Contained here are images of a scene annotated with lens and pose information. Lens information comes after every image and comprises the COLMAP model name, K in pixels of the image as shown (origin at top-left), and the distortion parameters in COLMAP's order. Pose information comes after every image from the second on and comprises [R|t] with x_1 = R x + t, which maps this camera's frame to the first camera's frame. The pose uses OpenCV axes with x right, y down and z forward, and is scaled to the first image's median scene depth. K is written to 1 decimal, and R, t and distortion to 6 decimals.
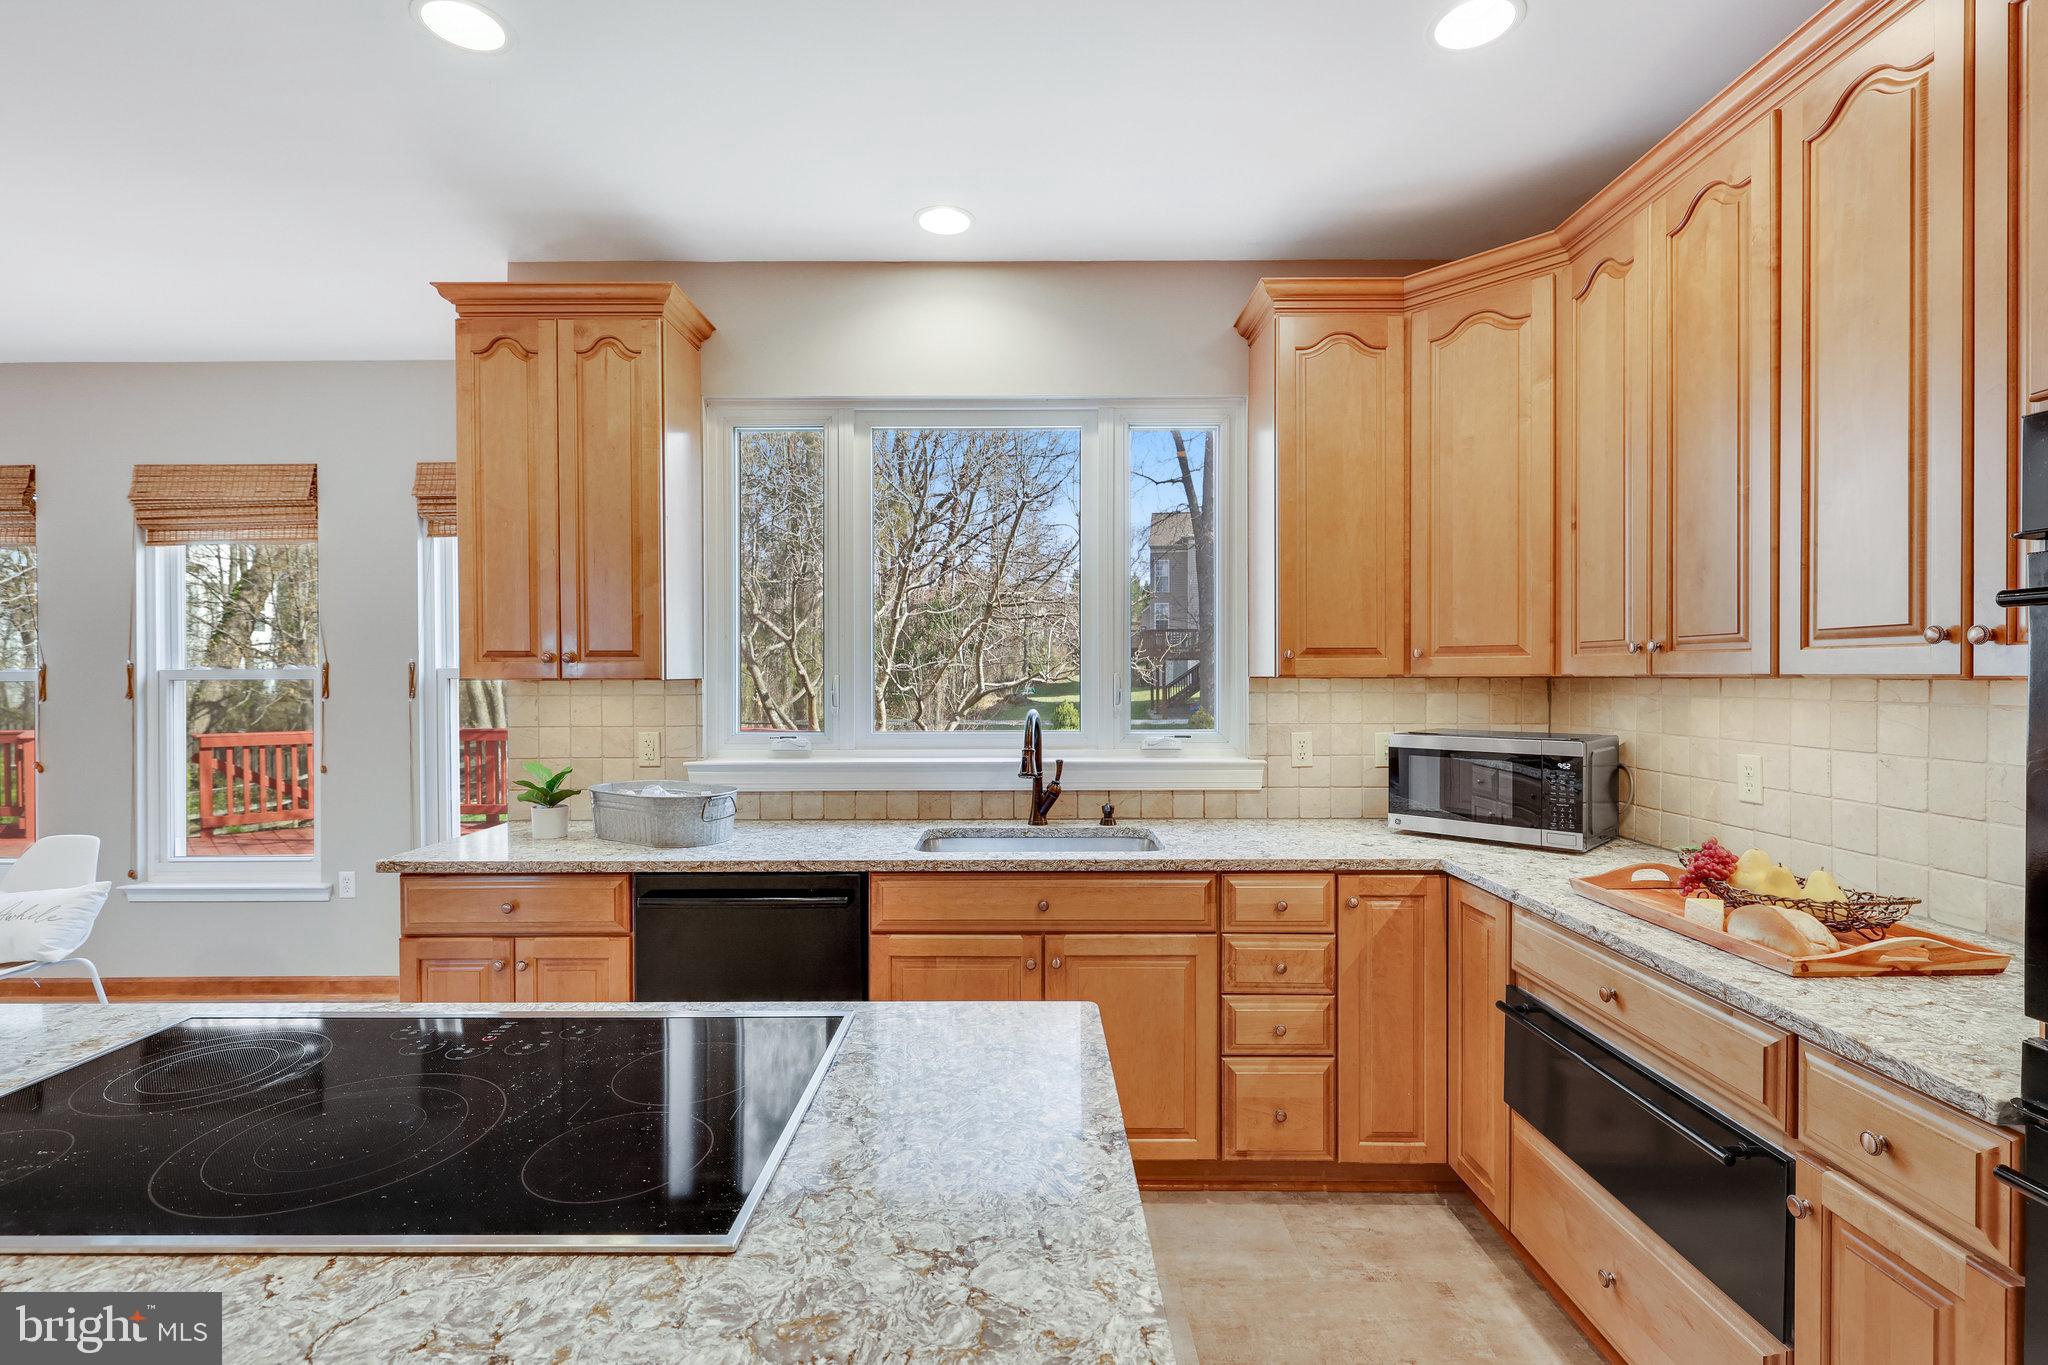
lens RADIAL K [[903.1, 0, 1011.0], [0, 903.1, 685.0], [0, 0, 1]] dist [0.001170, -0.000257]
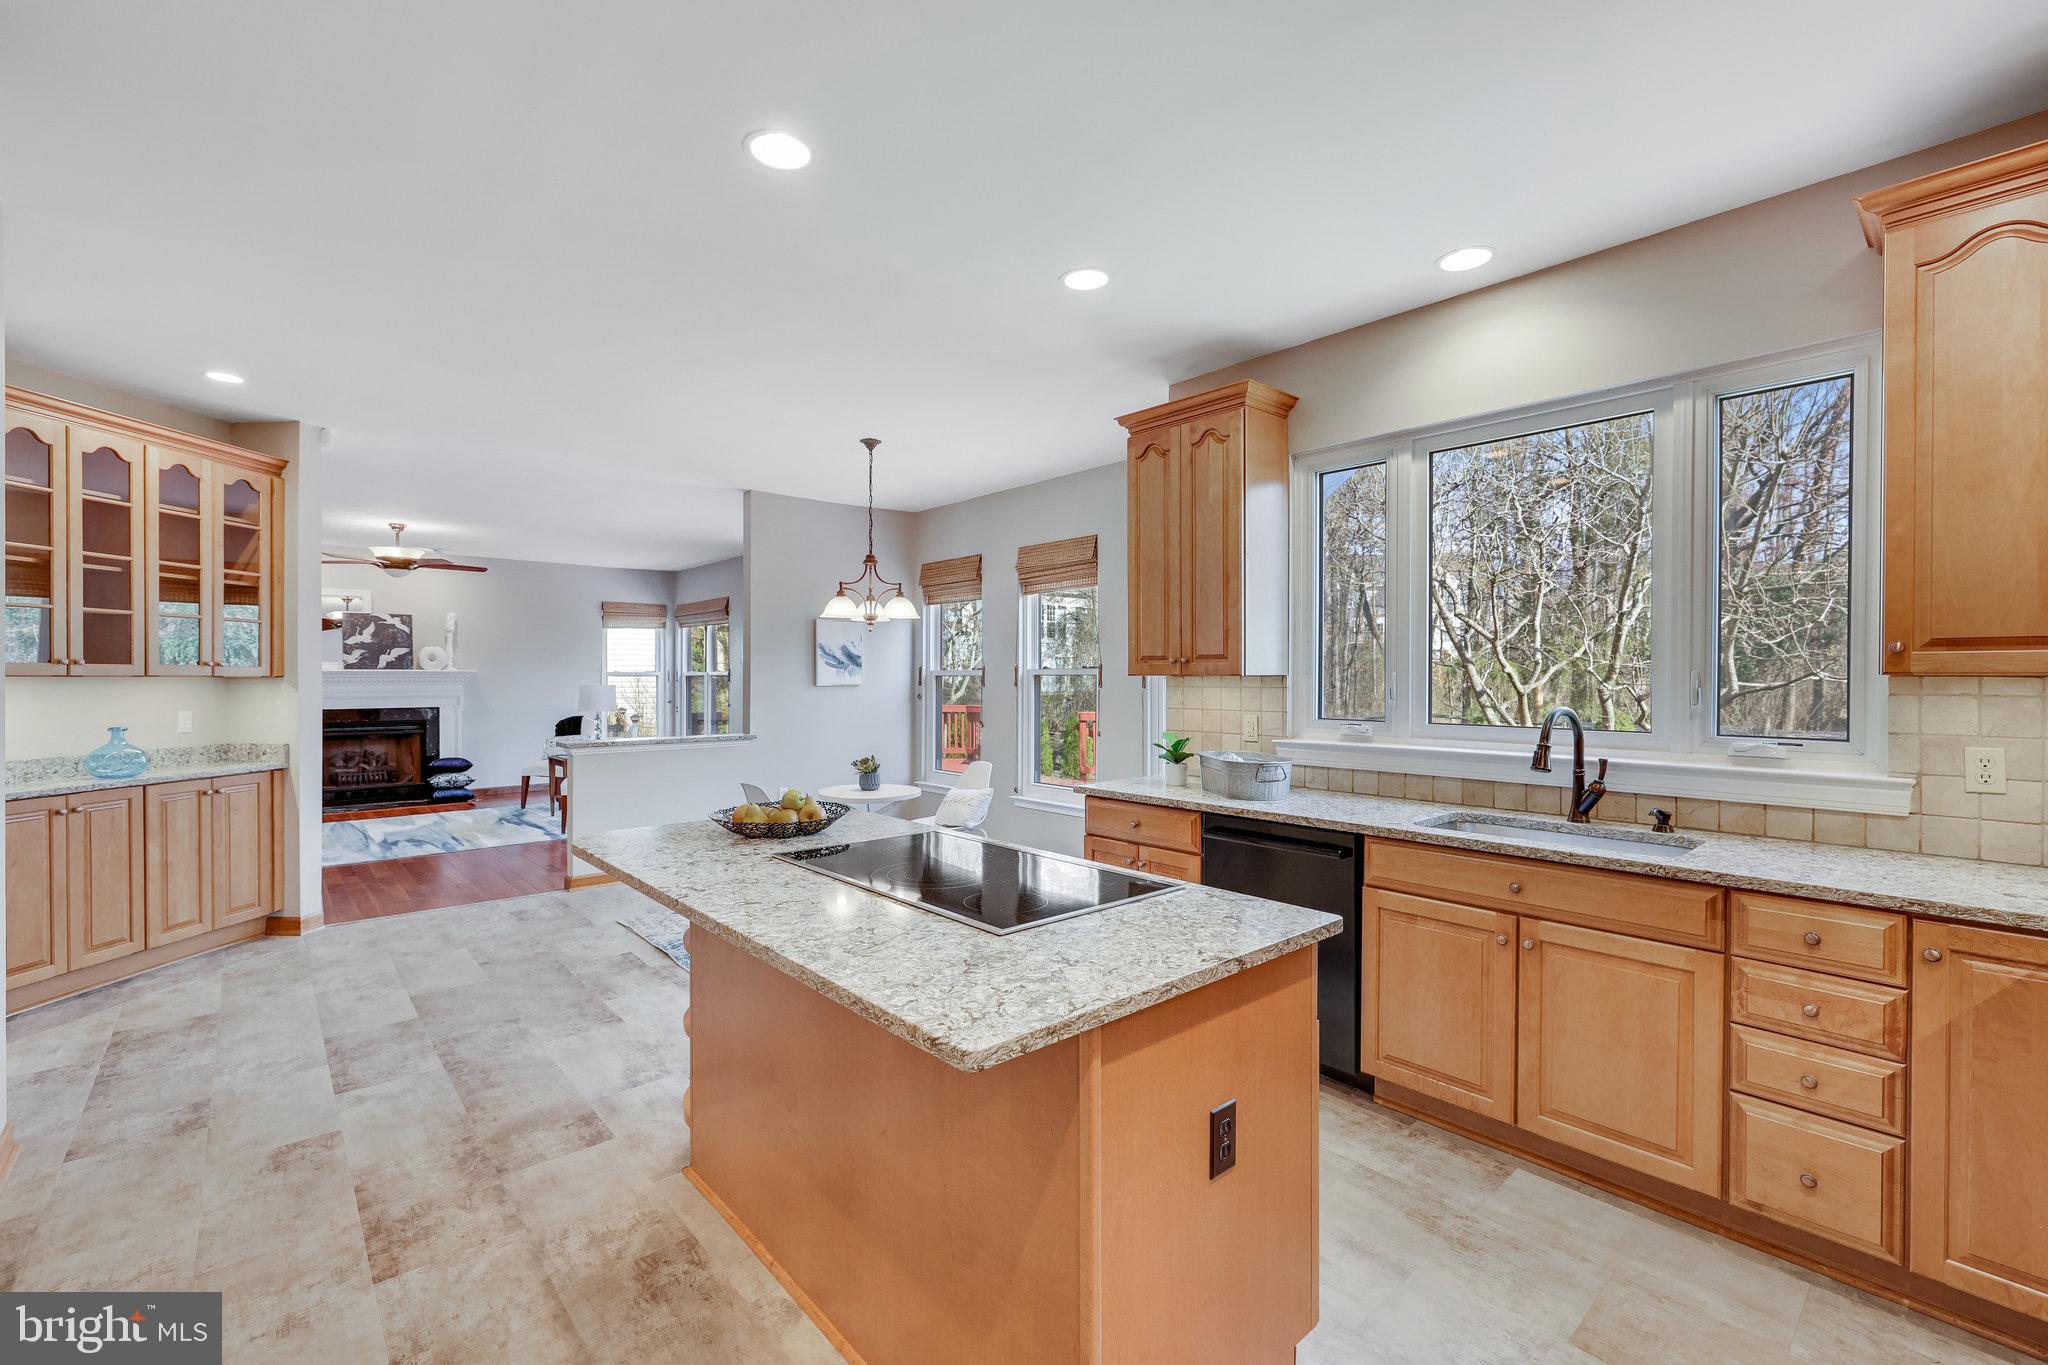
lens RADIAL K [[863.6, 0, 1032.9], [0, 863.6, 687.7], [0, 0, 1]] dist [-0.001867, 0.000115]
pose [[0.673175, 0.013805, -0.739355, 0.359497], [-0.009289, 0.999905, 0.010212, 0.001801], [0.739425, -0.000006, 0.673239, -0.097805]]
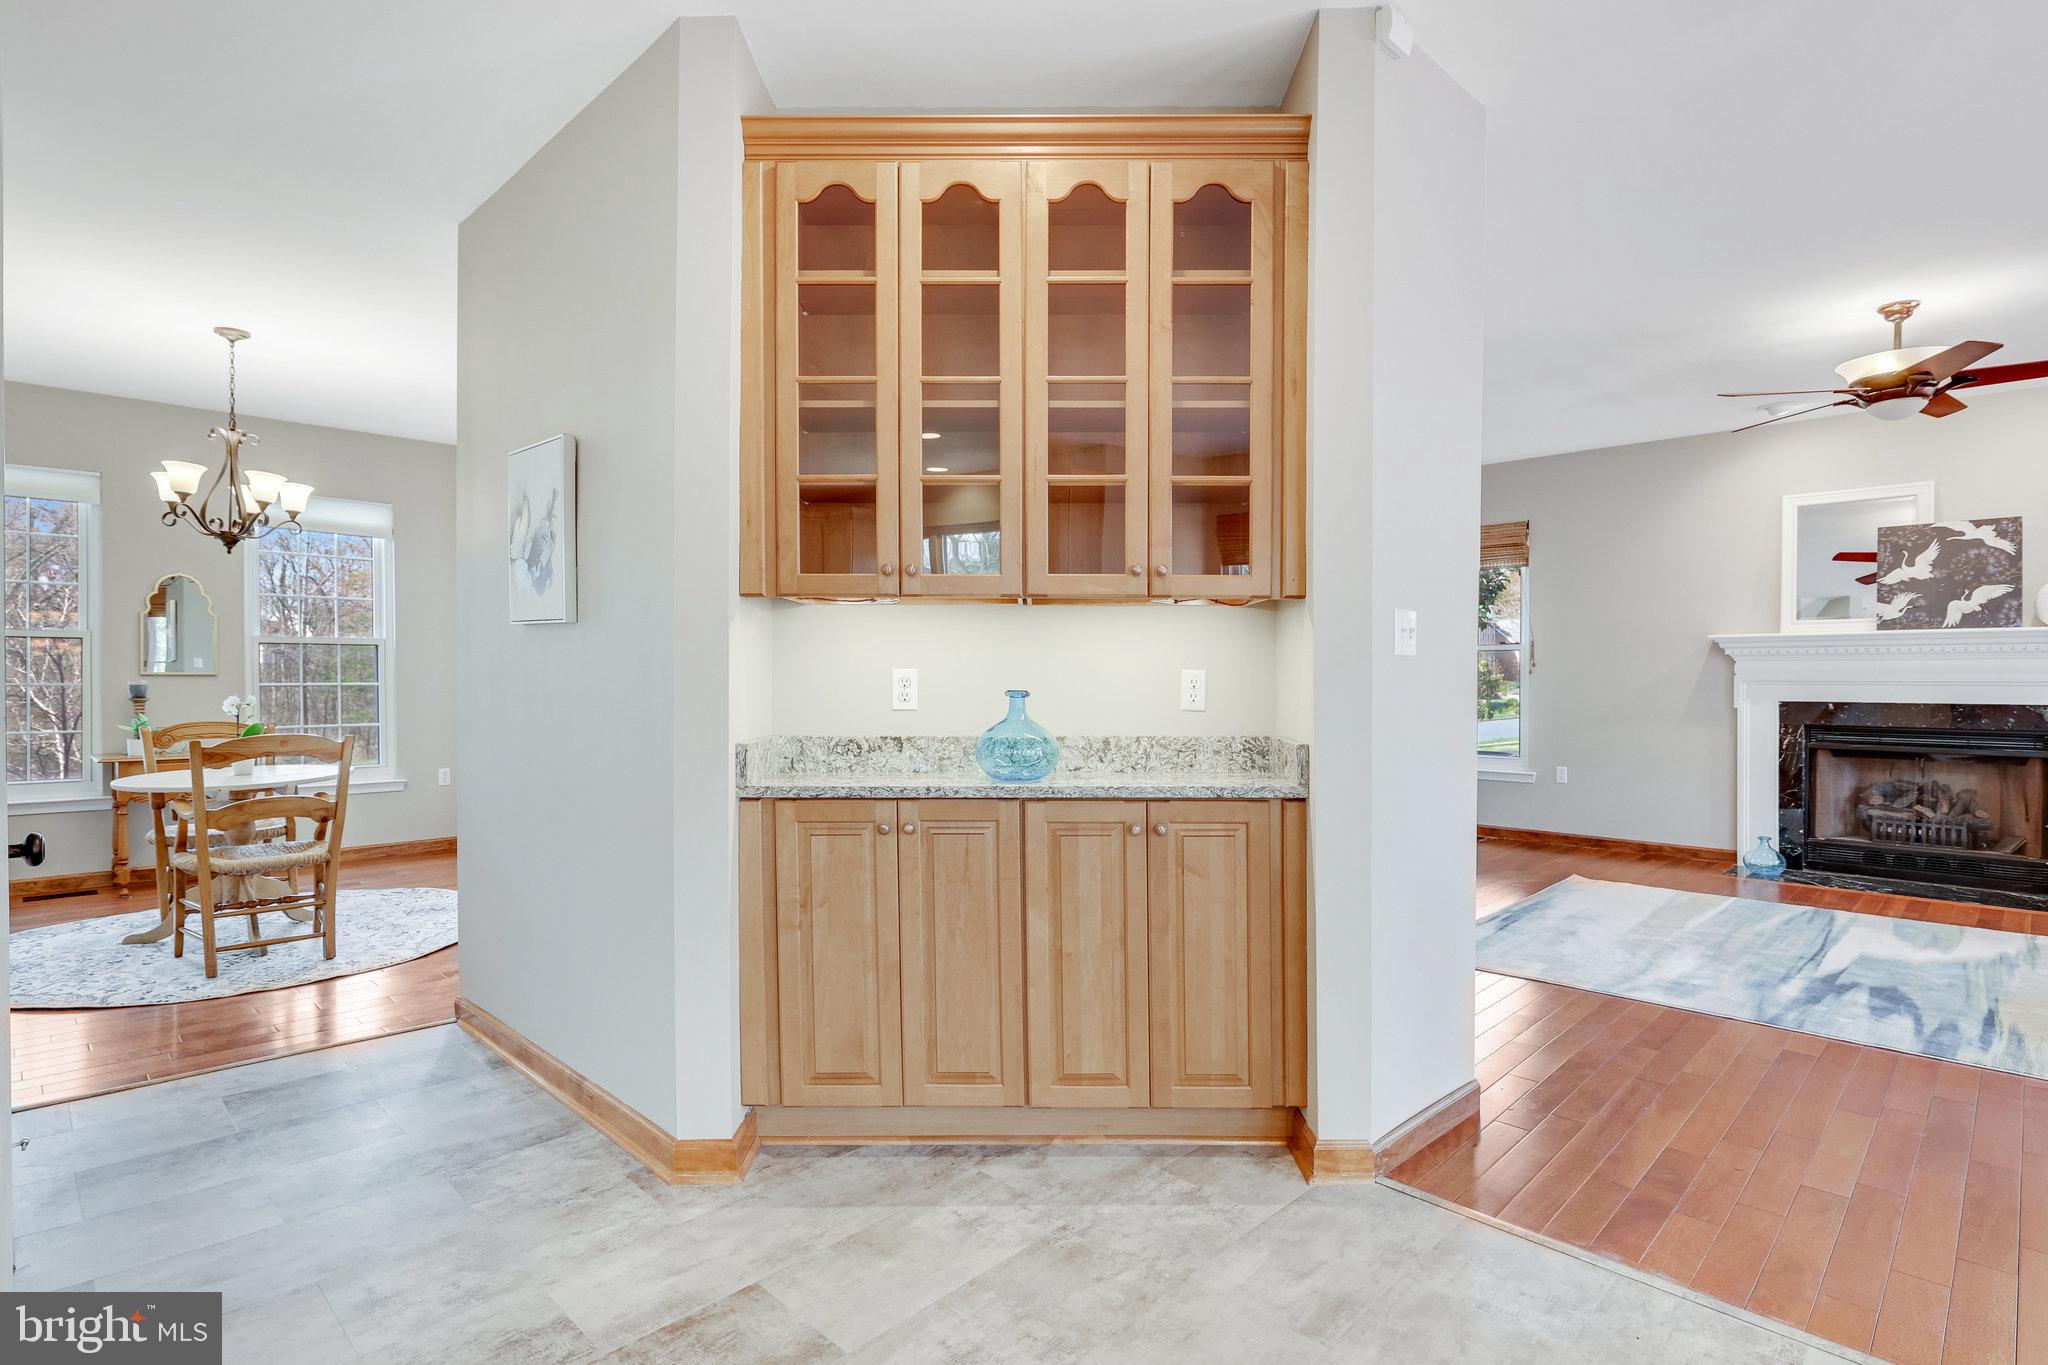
lens RADIAL K [[1028.1, 0, 1005.7], [0, 1028.1, 676.1], [0, 0, 1]] dist [0.001352, 0.002518]
pose [[-0.704726, 0.004000, -0.709468, -1.091816], [-0.005119, 0.999929, 0.010722, 0.075512], [0.709461, 0.011188, -0.704656, 0.431202]]
